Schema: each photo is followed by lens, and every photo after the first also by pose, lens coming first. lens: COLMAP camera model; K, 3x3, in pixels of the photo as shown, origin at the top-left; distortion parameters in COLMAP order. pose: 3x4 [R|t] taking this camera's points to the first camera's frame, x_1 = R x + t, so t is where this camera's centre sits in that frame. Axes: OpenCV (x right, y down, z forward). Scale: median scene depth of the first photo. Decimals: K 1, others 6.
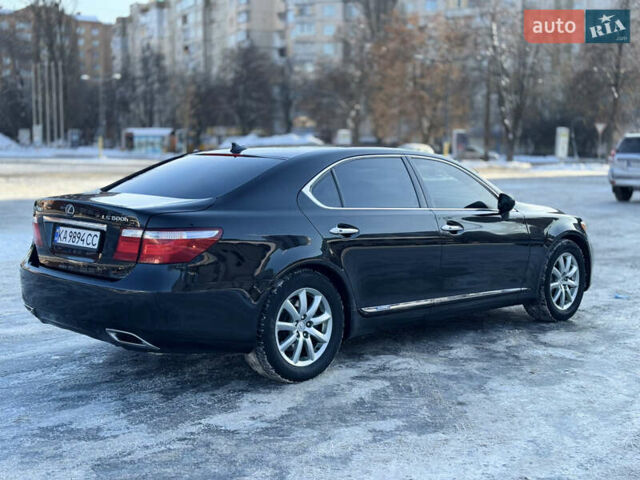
lens RADIAL K [[887.2, 0, 316.7], [0, 887.2, 244.0], [0, 0, 1]] dist [0.170860, -0.249861]
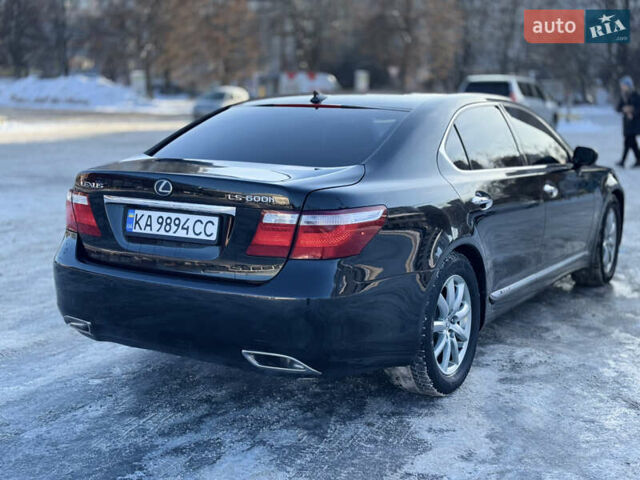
lens RADIAL K [[887.2, 0, 316.7], [0, 887.2, 244.0], [0, 0, 1]] dist [0.170860, -0.249861]
pose [[0.968849, -0.048879, 0.242781, -0.326256], [0.033656, 0.997221, 0.066462, -0.035215], [-0.245355, -0.056220, 0.967802, 0.273747]]
